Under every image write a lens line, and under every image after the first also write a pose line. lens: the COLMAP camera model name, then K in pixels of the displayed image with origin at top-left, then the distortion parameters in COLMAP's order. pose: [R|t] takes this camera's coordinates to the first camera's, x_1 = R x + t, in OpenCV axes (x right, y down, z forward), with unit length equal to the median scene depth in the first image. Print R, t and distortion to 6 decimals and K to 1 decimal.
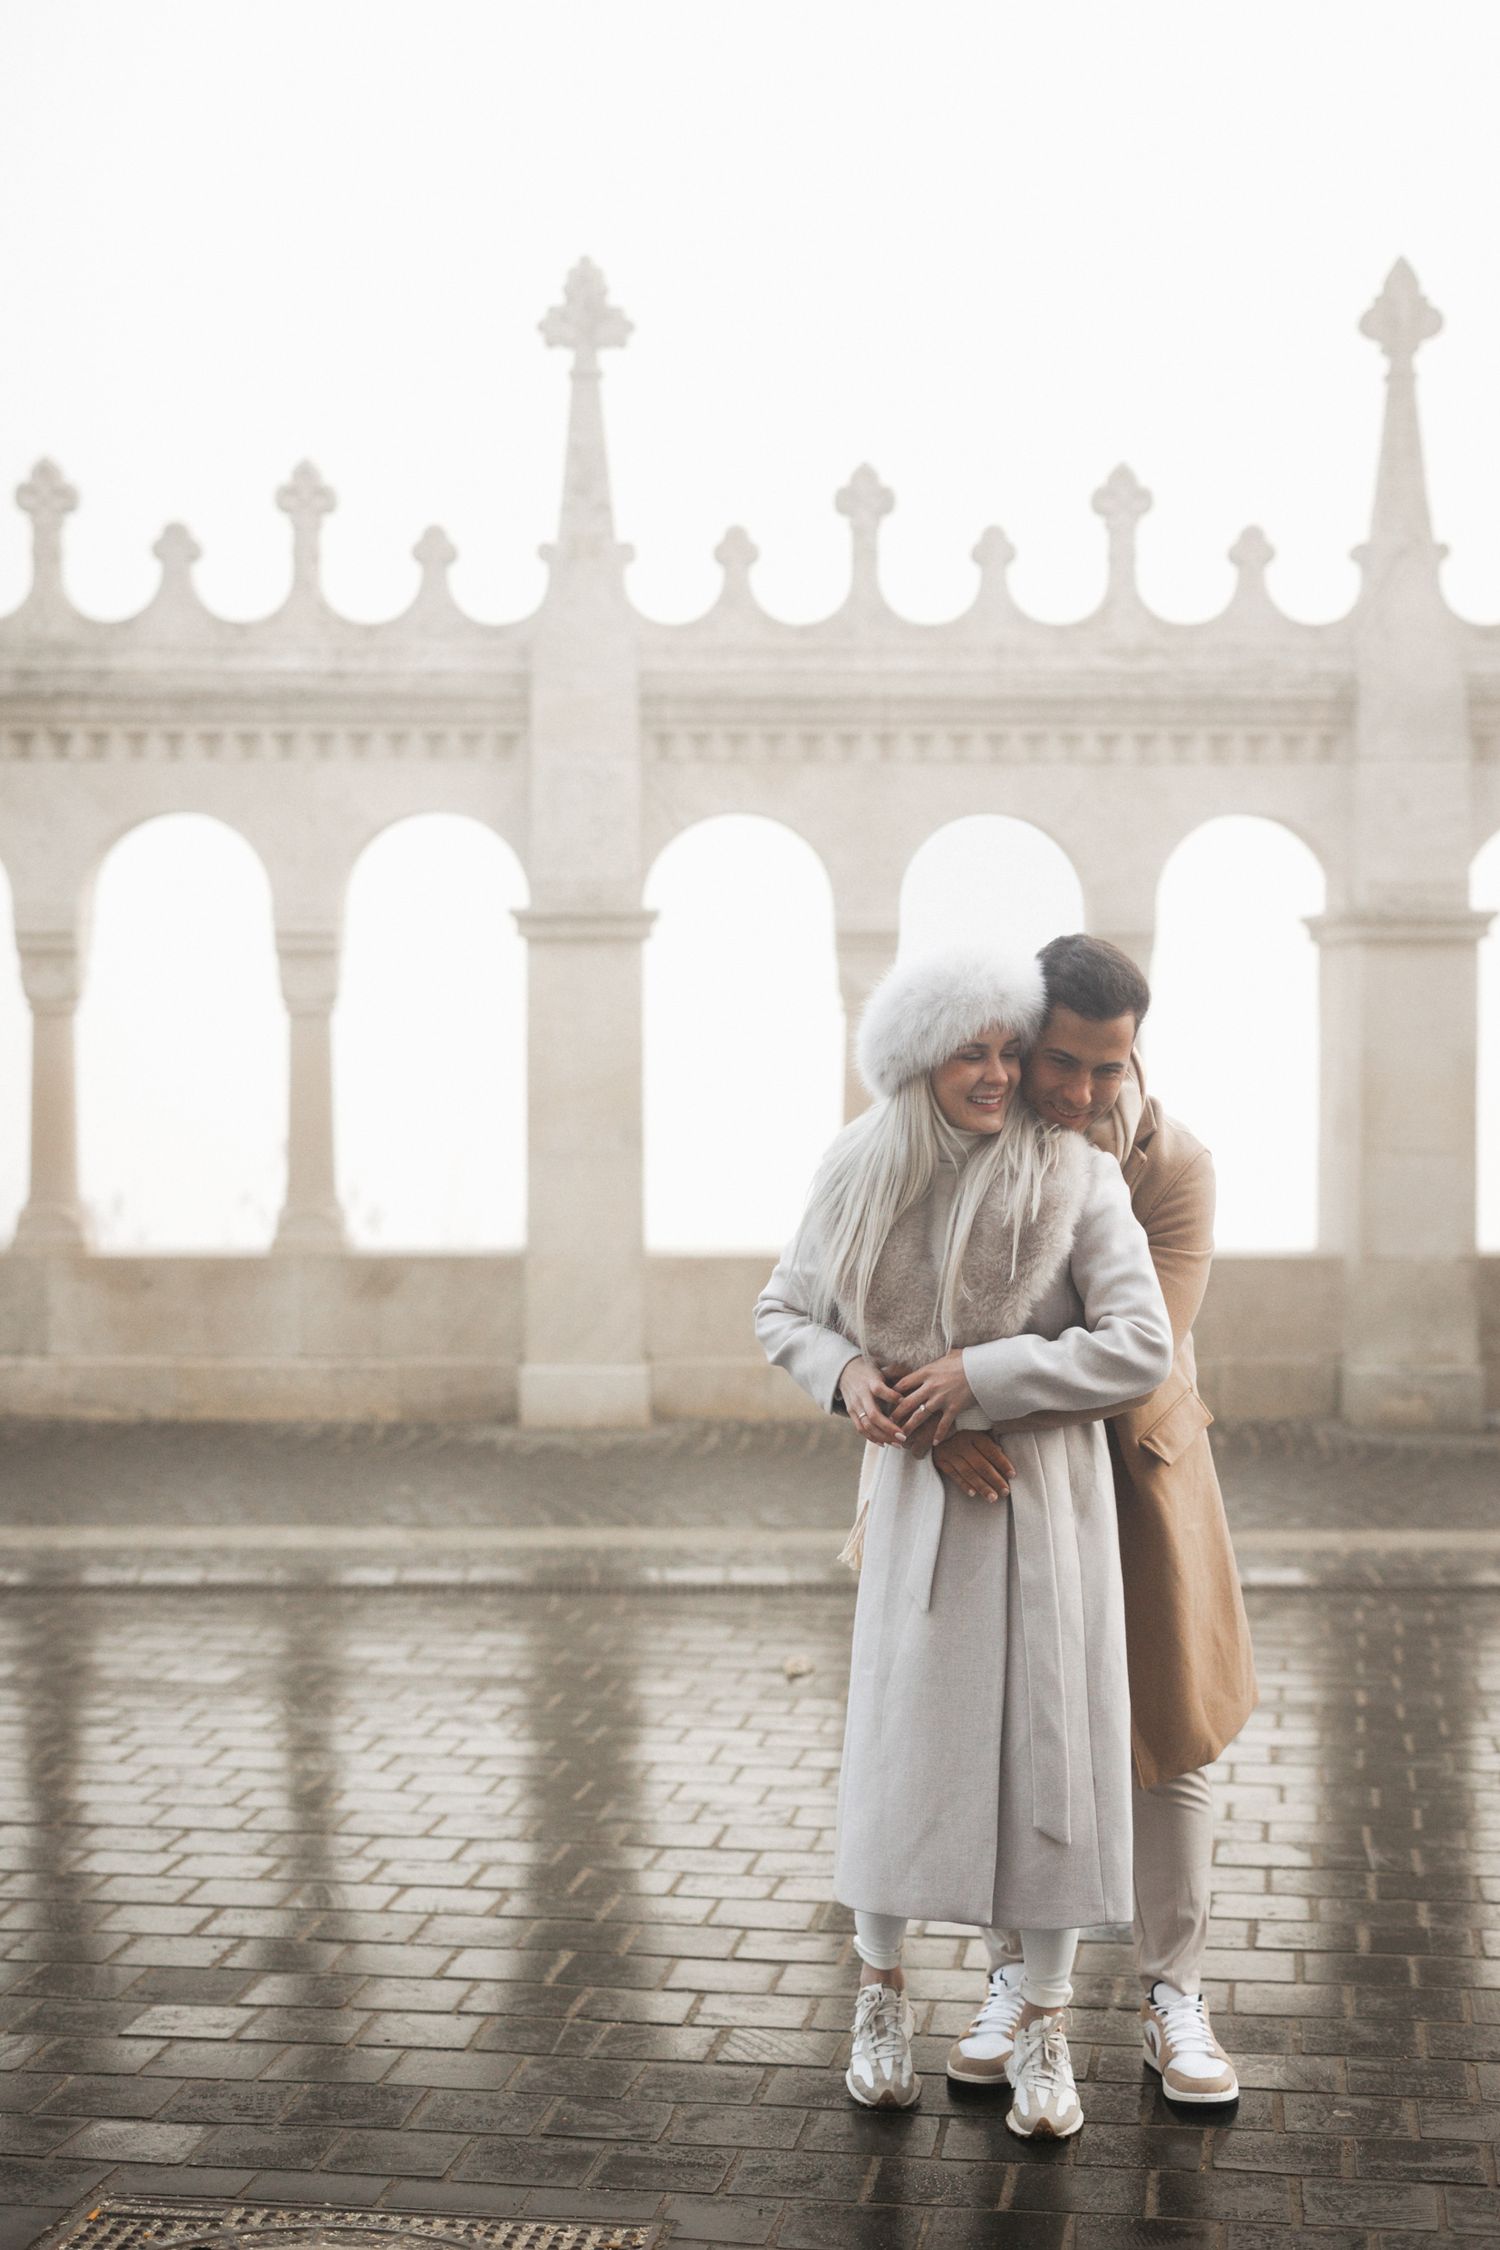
lens RADIAL K [[3231.4, 0, 750.0], [0, 3231.4, 1125.0], [0, 0, 1]] dist [0.010858, 0.008399]
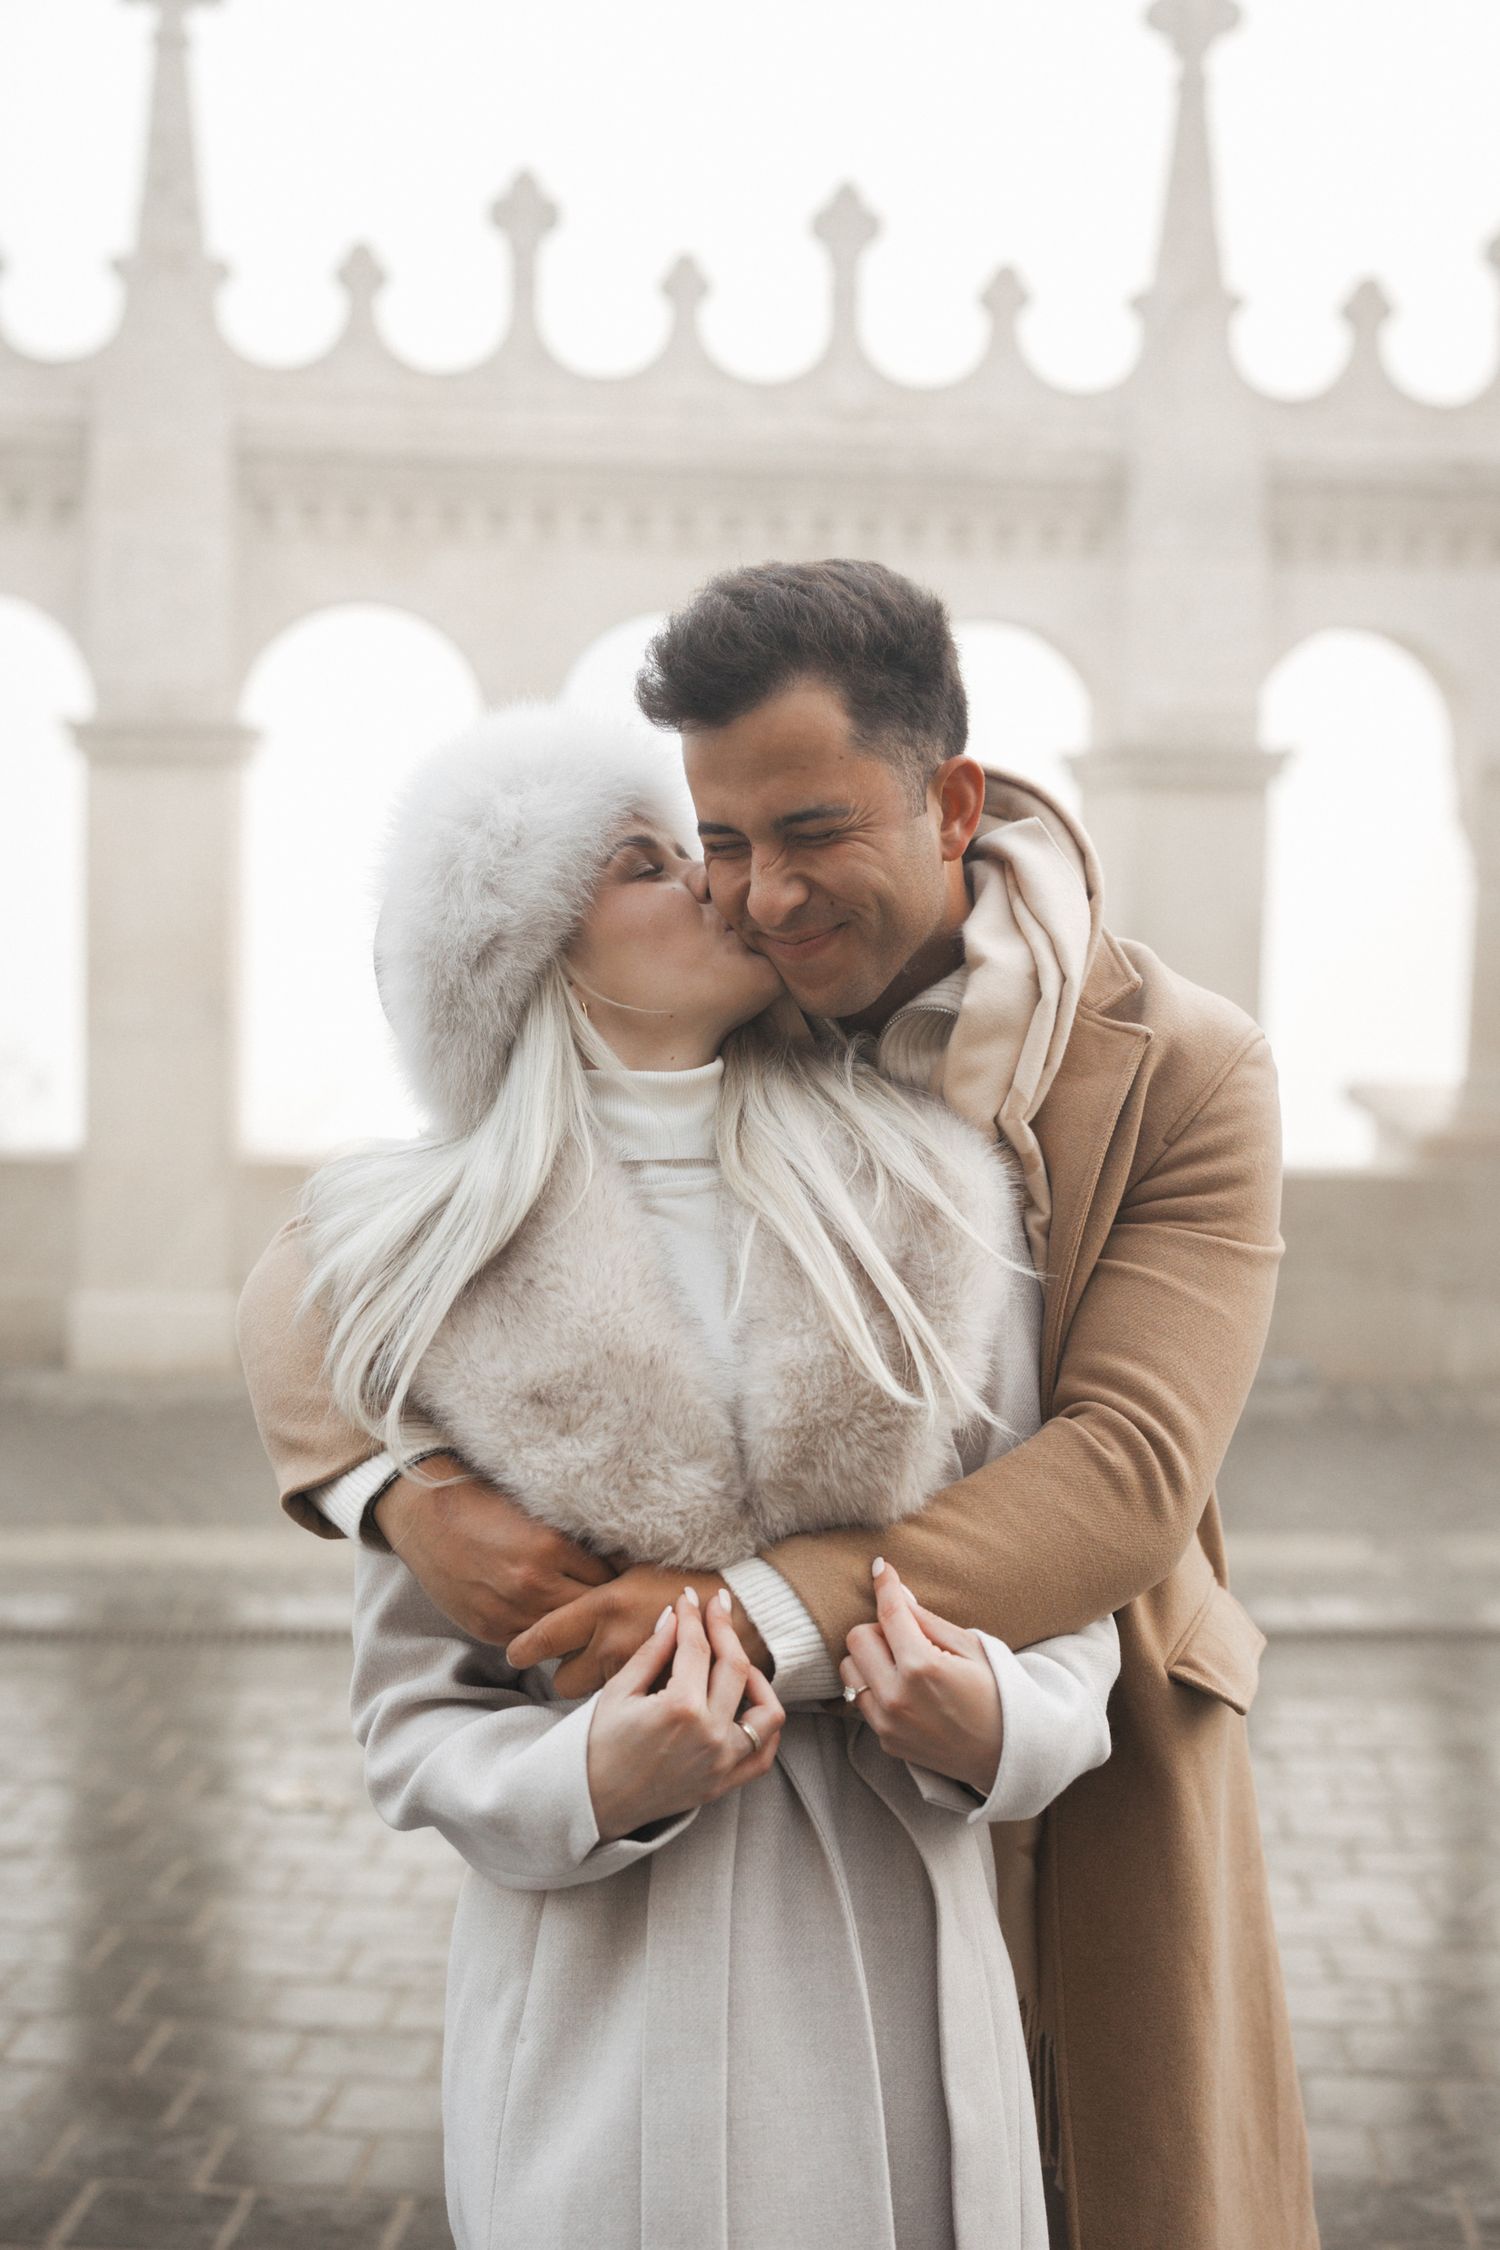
lens RADIAL K [[3325.9, 0, 801.9], [0, 3325.9, 1118.0], [0, 0, 1]] dist [0.008423, -0.009395]
pose [[0.994352, 0.014551, 0.105127, 0.023100], [-0.017817, 0.999385, 0.030199, 0.003202], [-0.104623, -0.031902, 0.994000, 0.194247]]
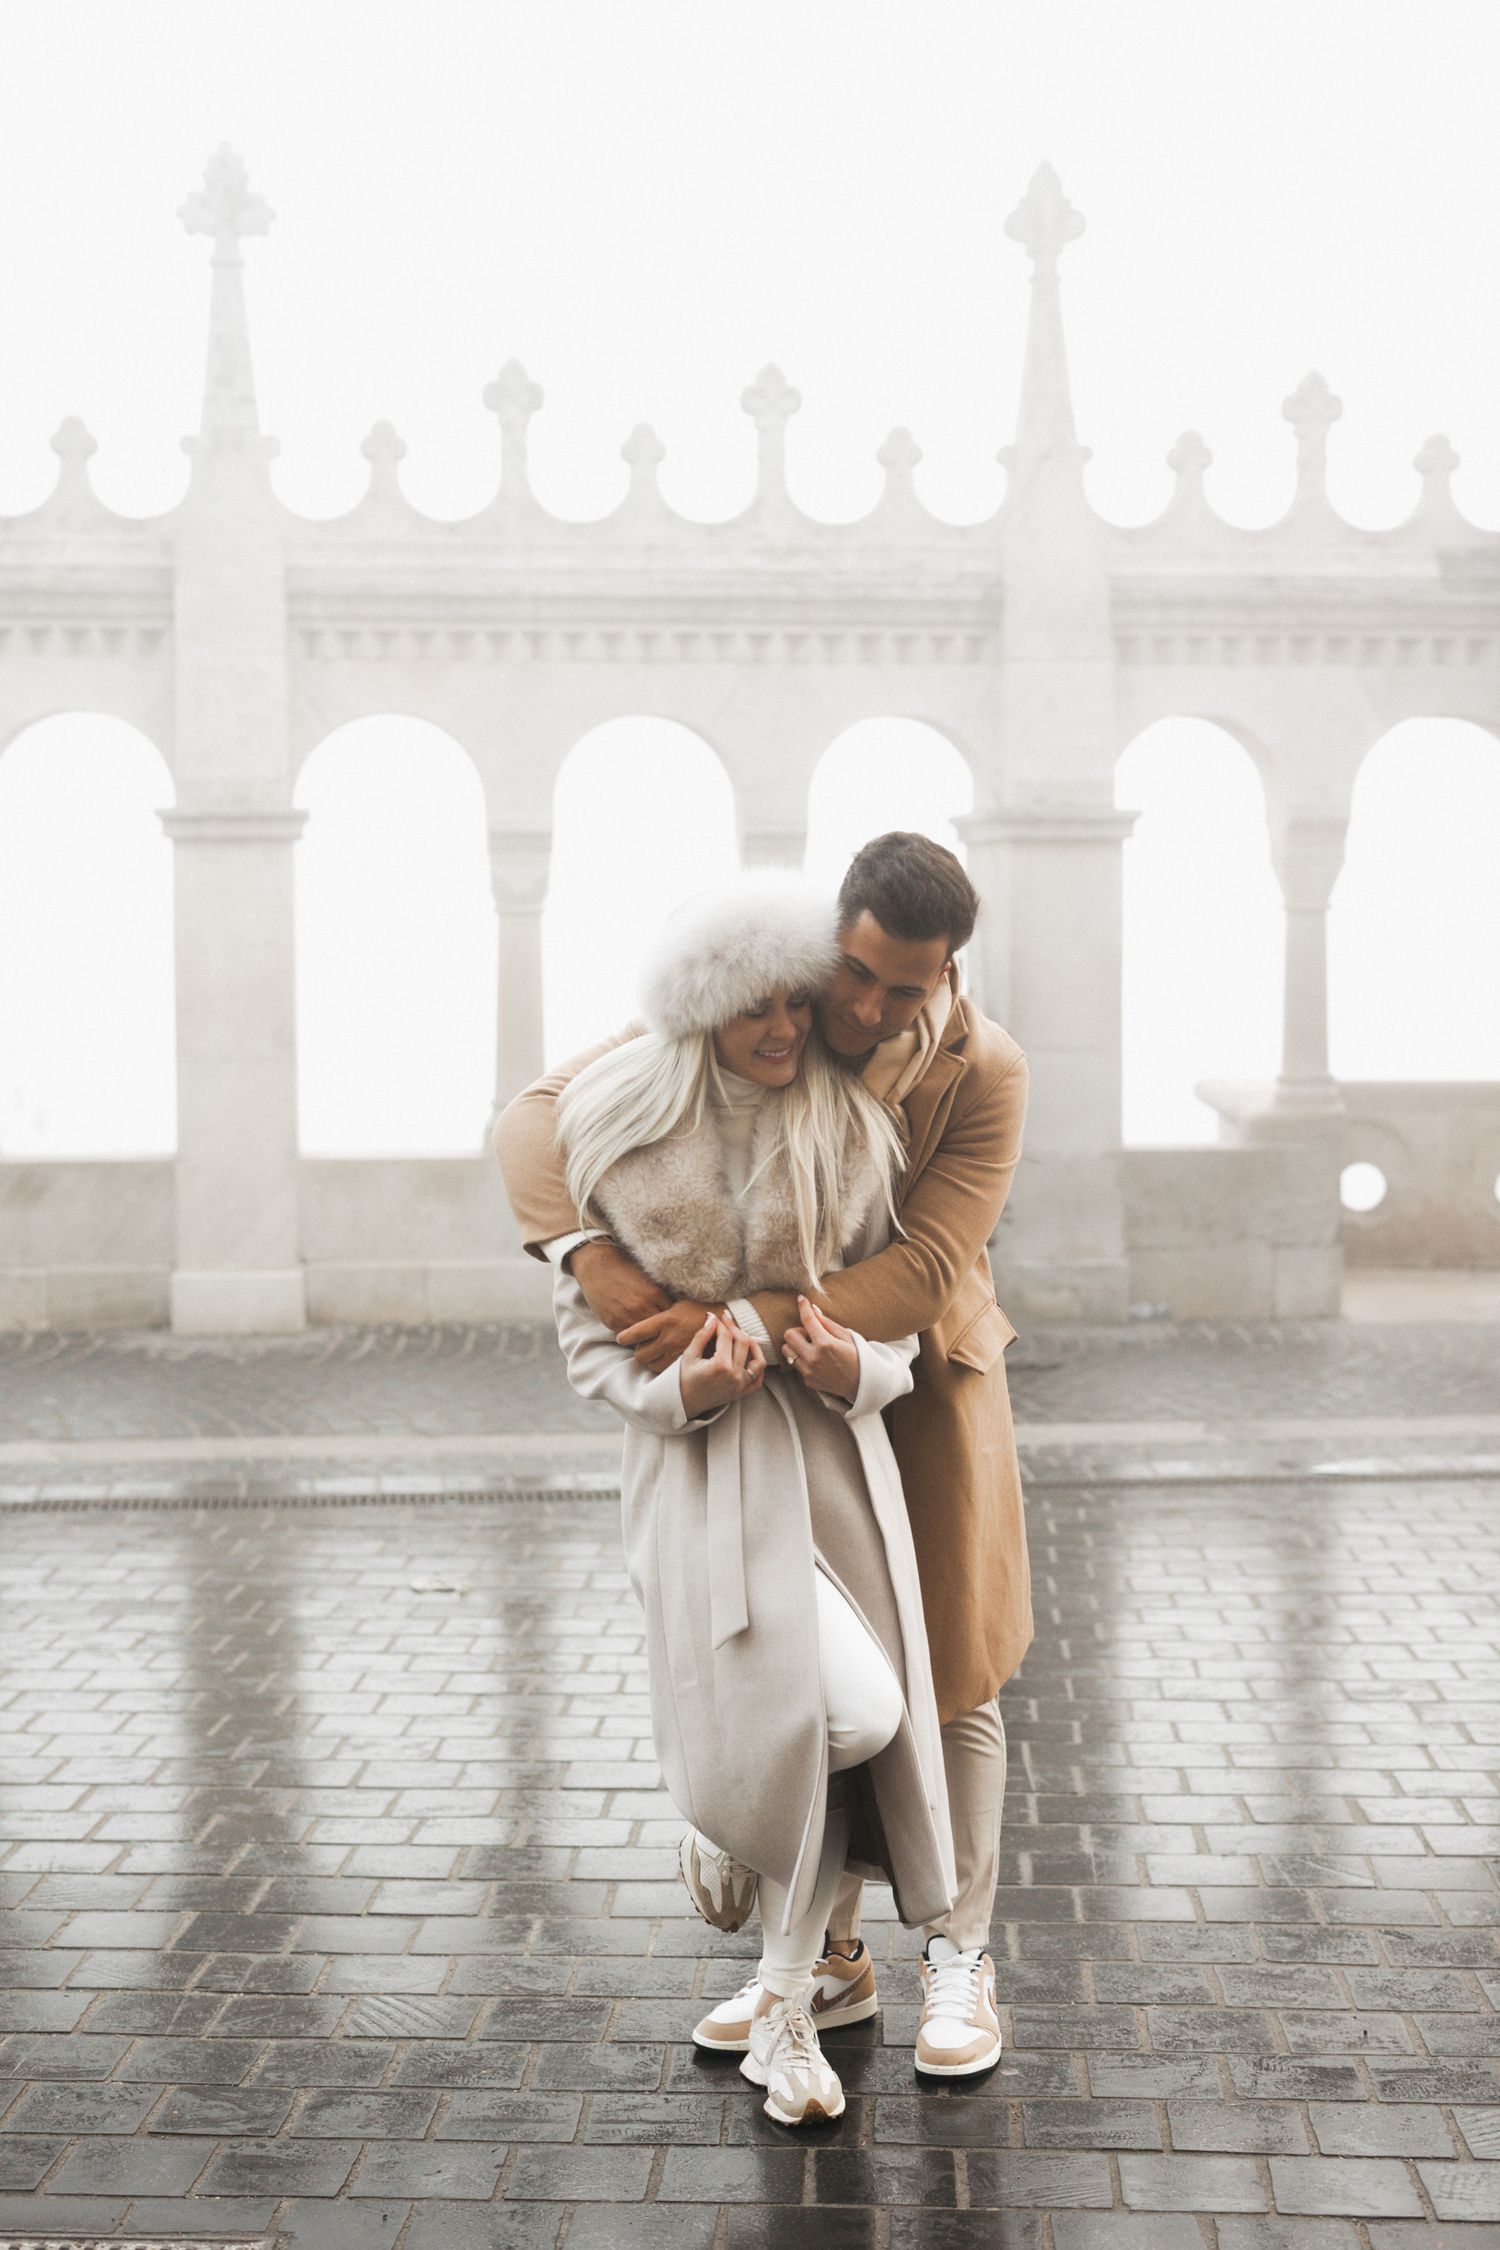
lens RADIAL K [[3173.3, 0, 750.0], [0, 3173.3, 1125.0], [0, 0, 1]] dist [0.000781, 0.051869]
pose [[0.994318, -0.009944, 0.105984, 0.002585], [0.006608, 0.999473, 0.031775, -0.000177], [-0.106244, -0.030894, 0.993860, 0.019921]]
